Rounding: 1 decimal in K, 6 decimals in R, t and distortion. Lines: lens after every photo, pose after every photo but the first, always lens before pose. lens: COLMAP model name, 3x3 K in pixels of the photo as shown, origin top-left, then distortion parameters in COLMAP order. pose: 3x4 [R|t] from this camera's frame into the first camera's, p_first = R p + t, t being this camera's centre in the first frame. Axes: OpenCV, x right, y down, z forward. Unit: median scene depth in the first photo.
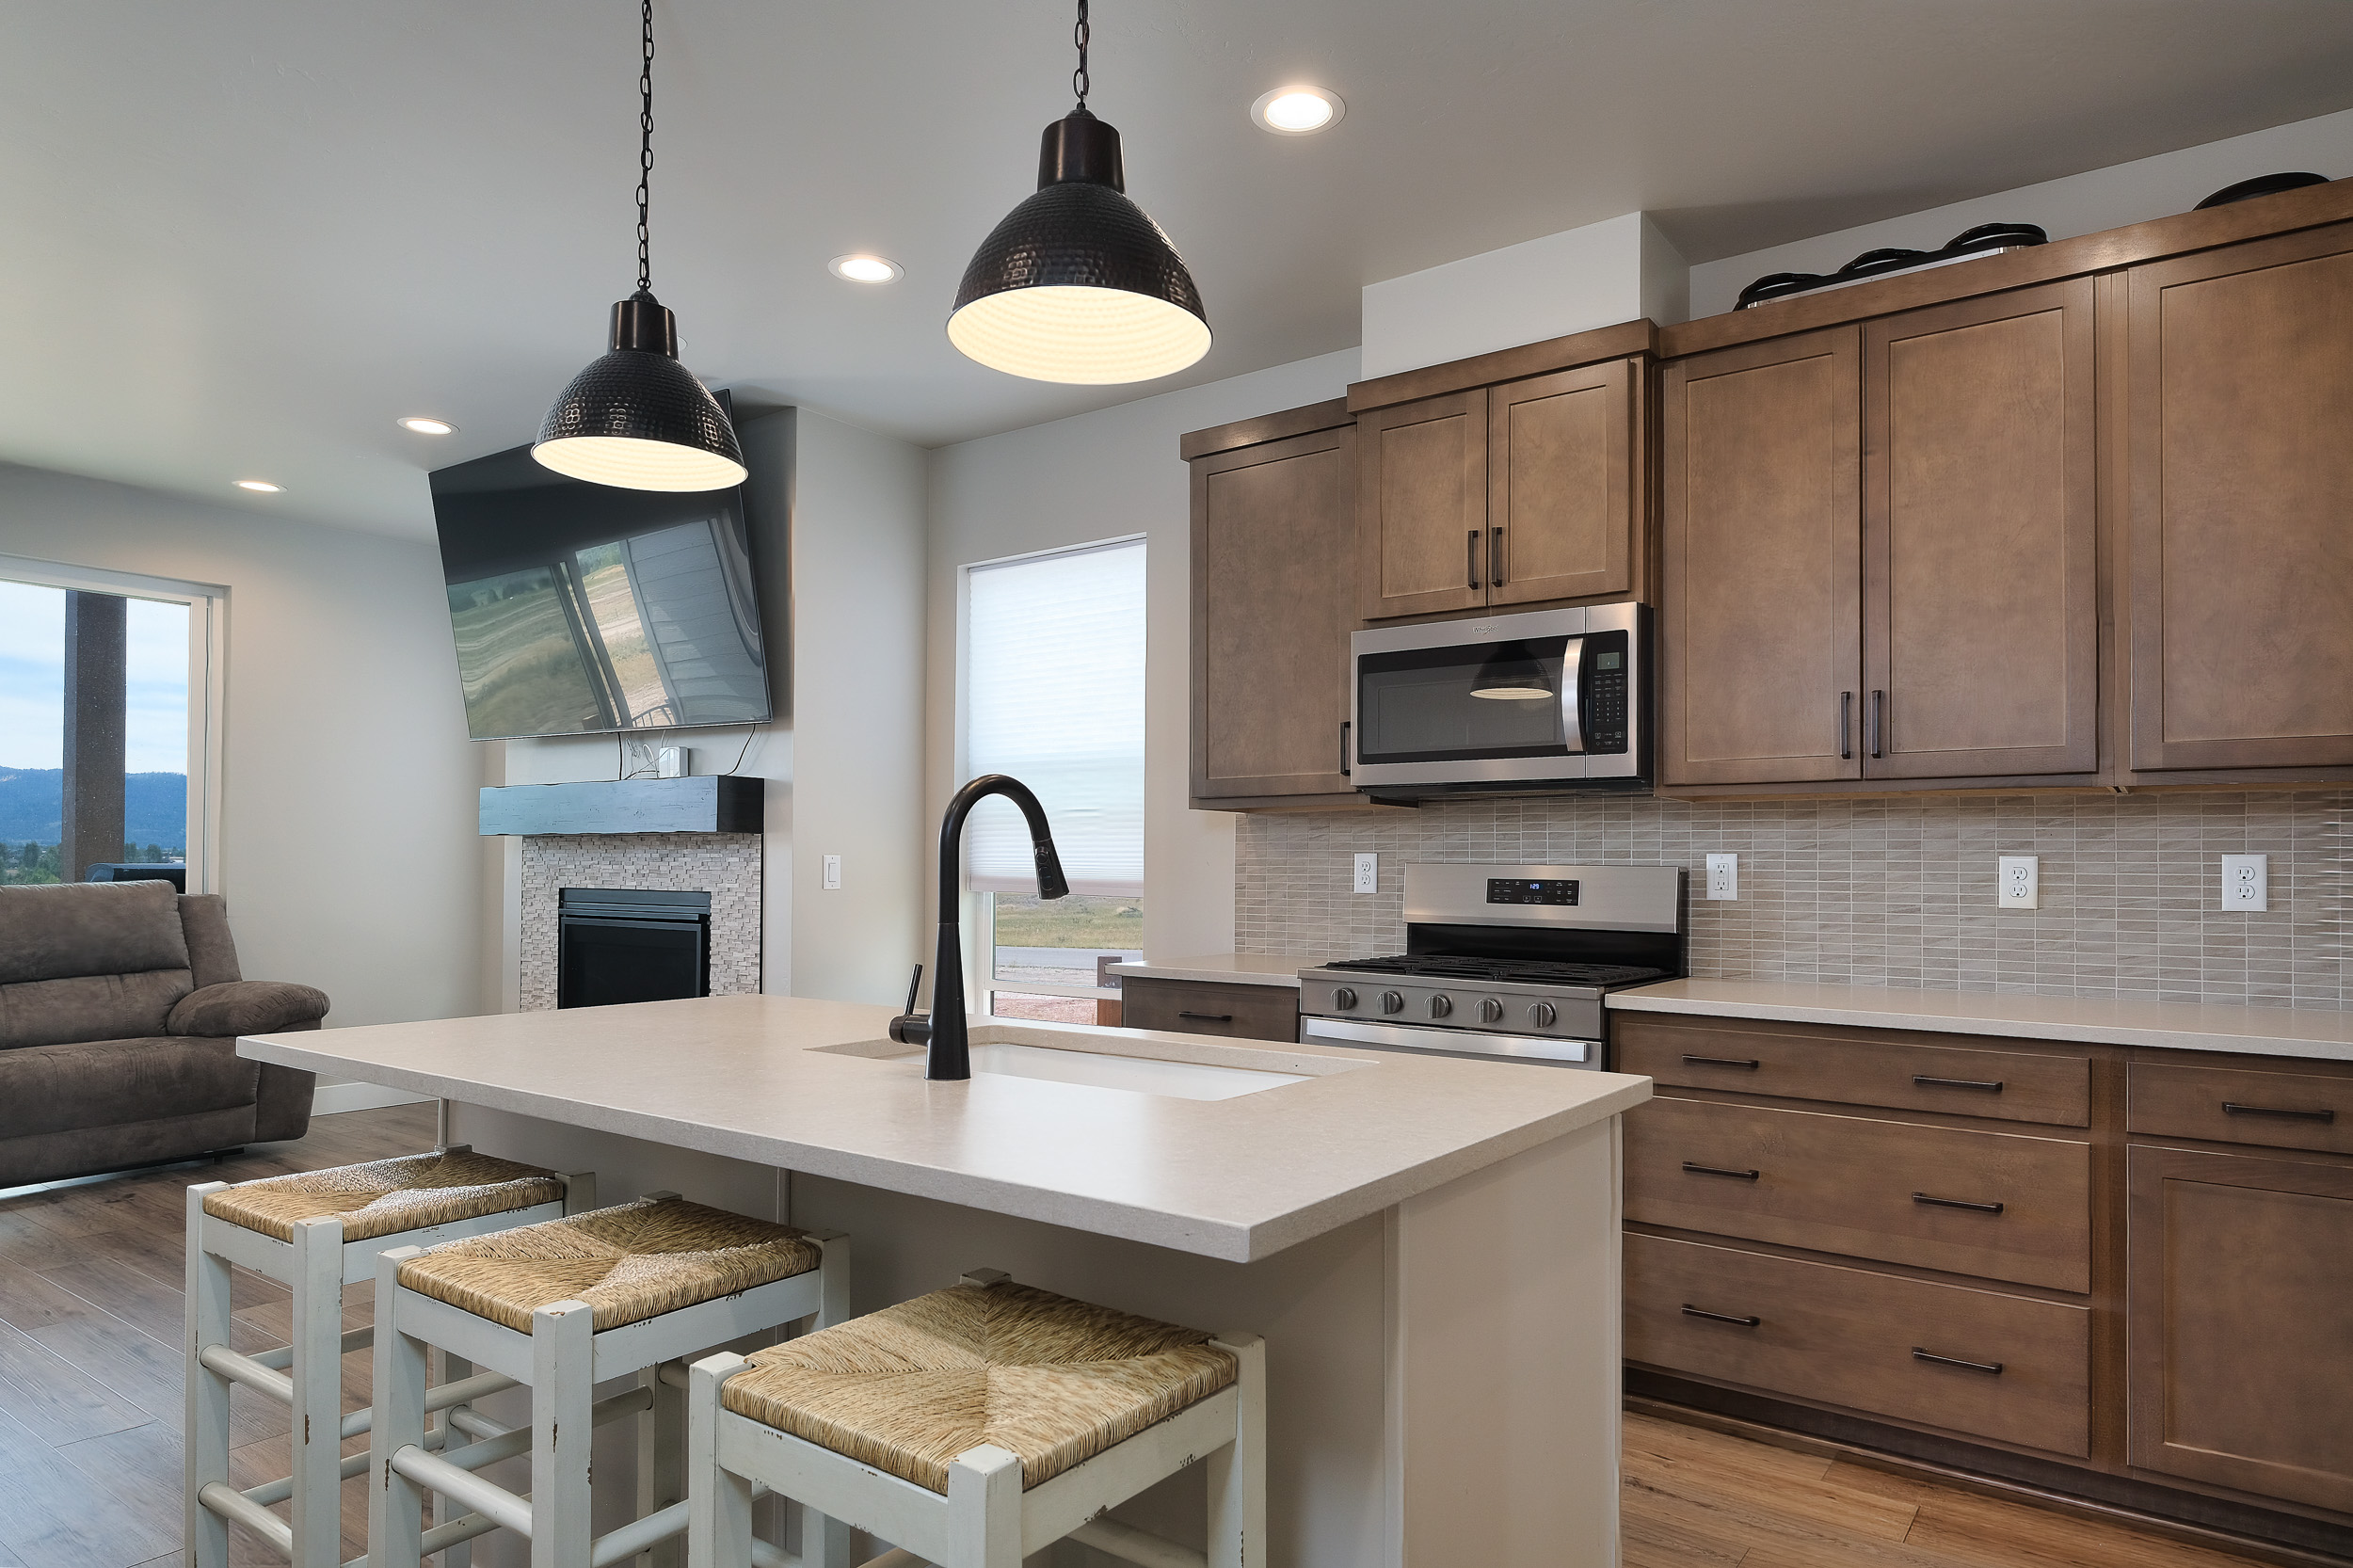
lens RADIAL K [[1356.2, 0, 1173.6], [0, 1356.2, 844.9], [0, 0, 1]] dist [-0.004745, 0.000715]
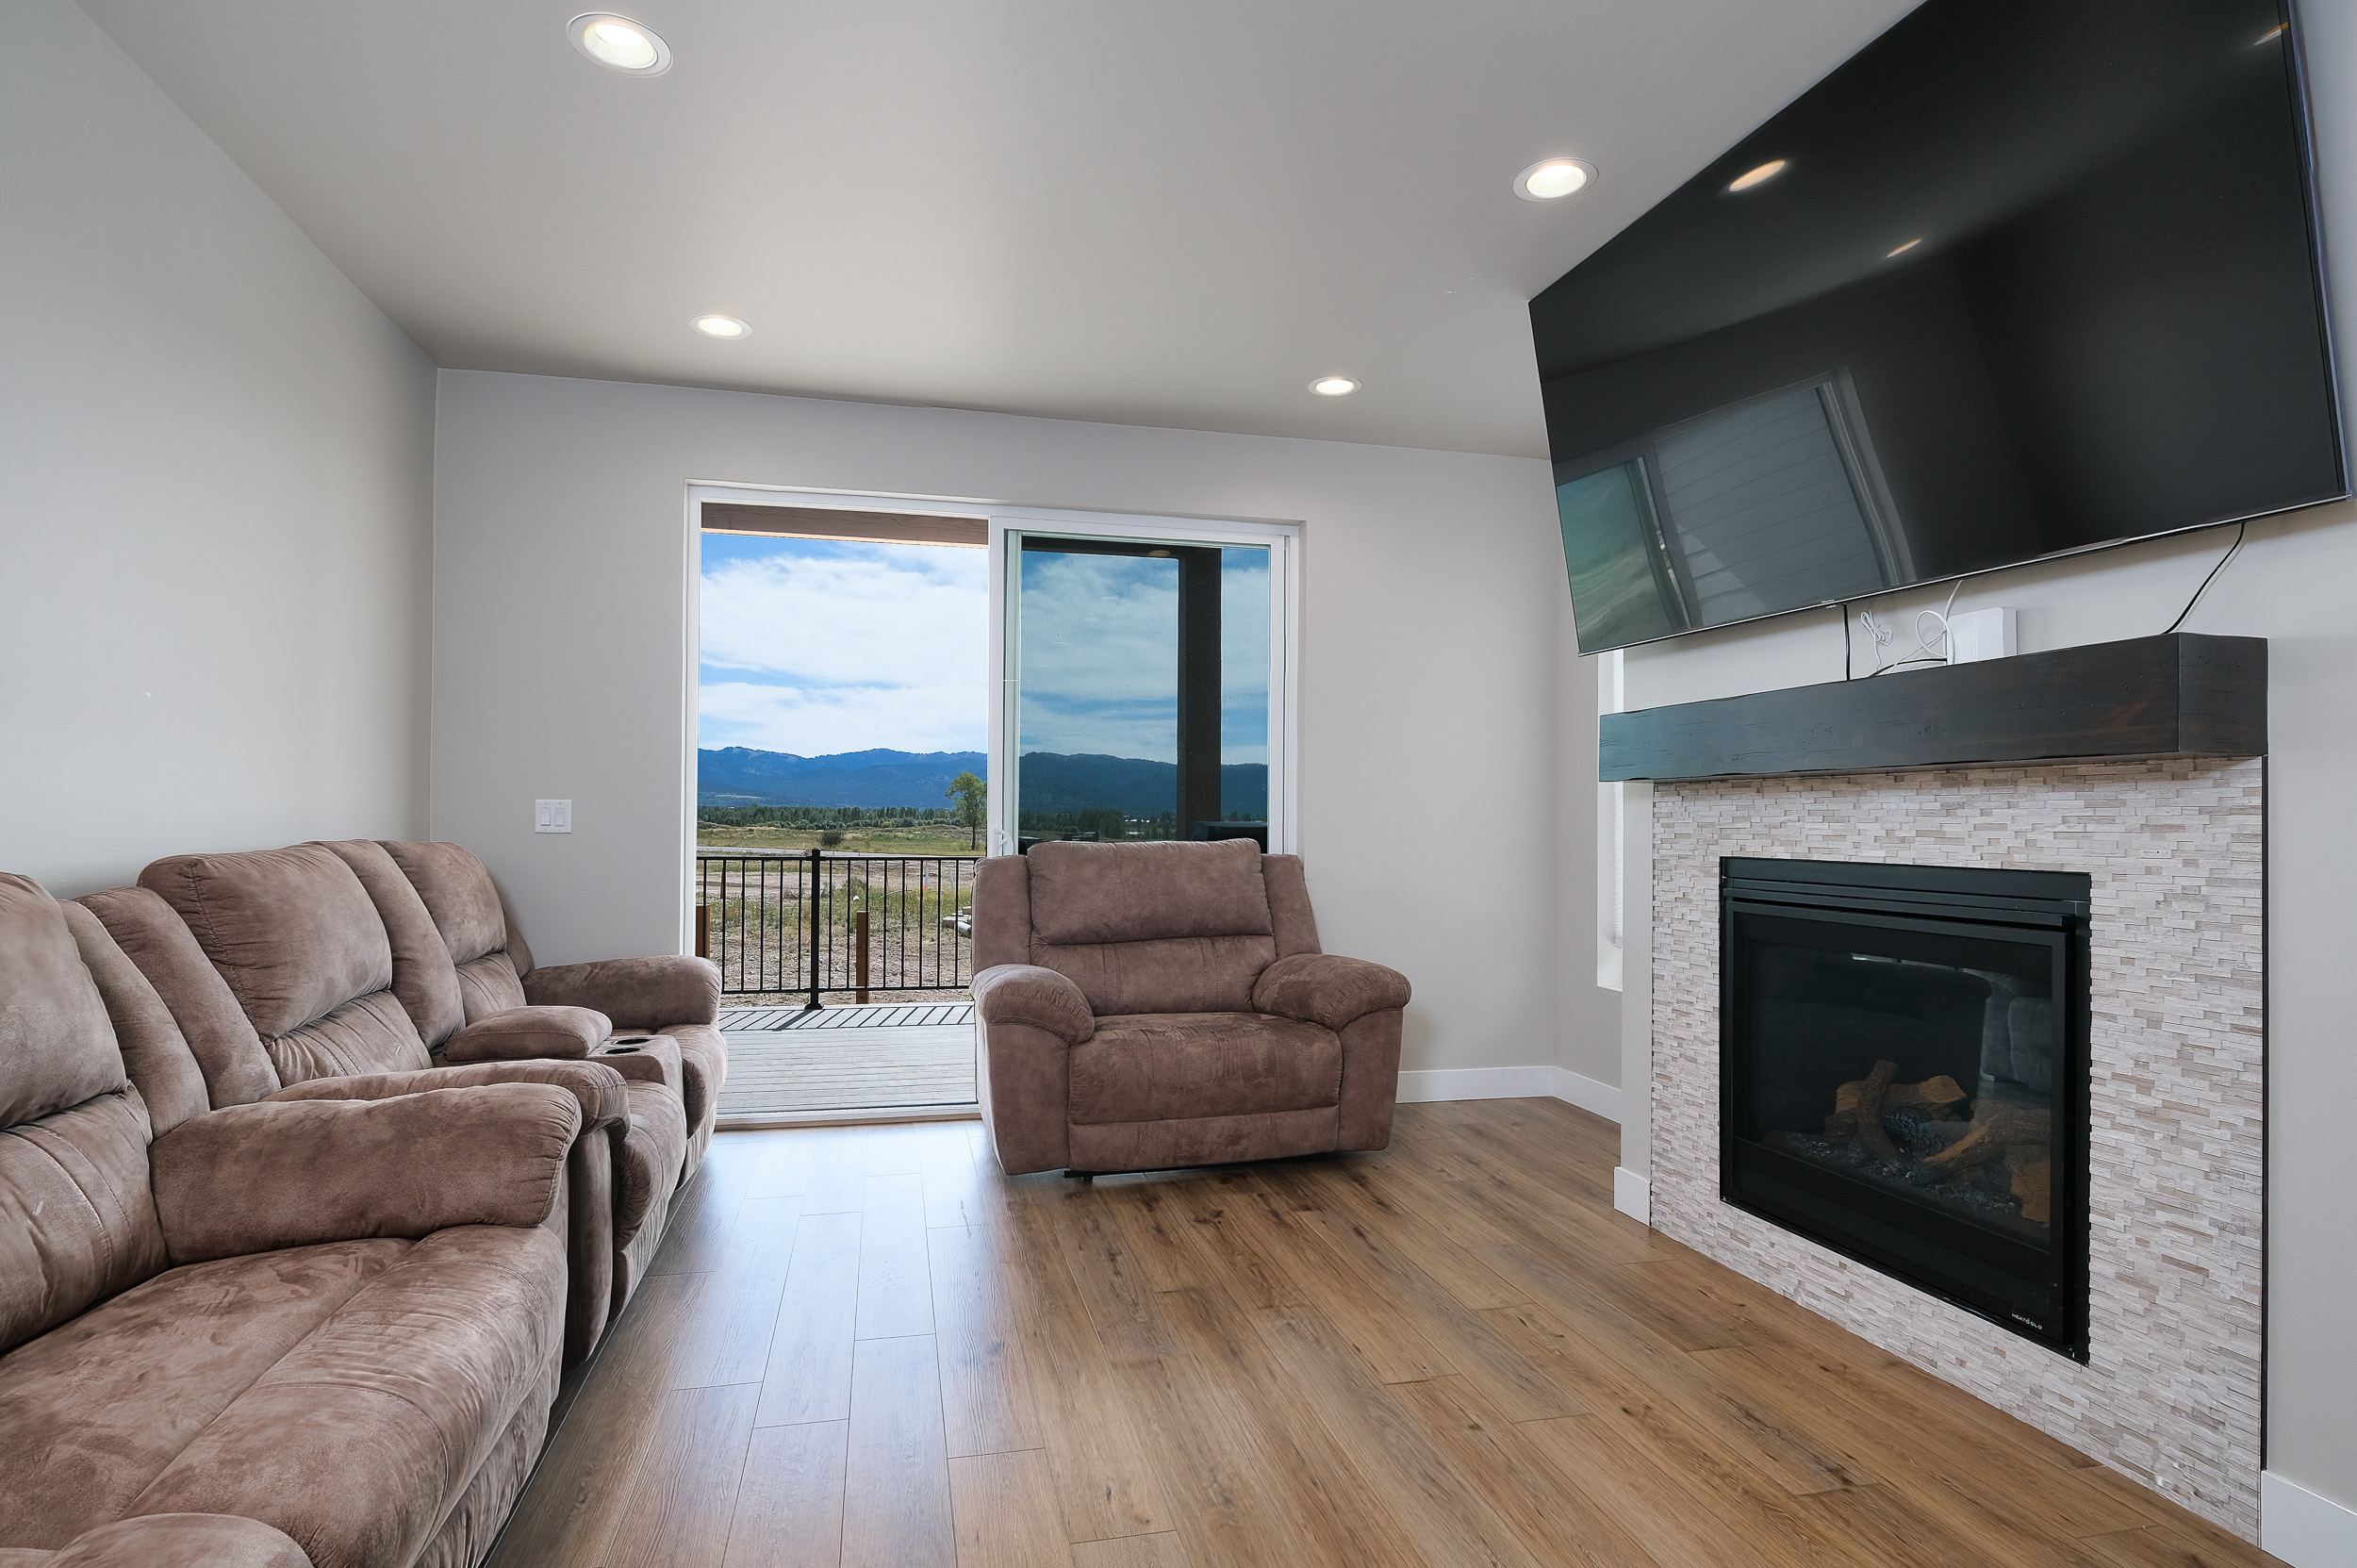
lens RADIAL K [[1205.7, 0, 1175.3], [0, 1205.7, 798.3], [0, 0, 1]] dist [0.003114, 0.000178]
pose [[0.762569, -0.011264, -0.646808, -0.270770], [0.004443, 0.999916, -0.012174, 0.008581], [0.646891, 0.006410, 0.762555, 0.364625]]
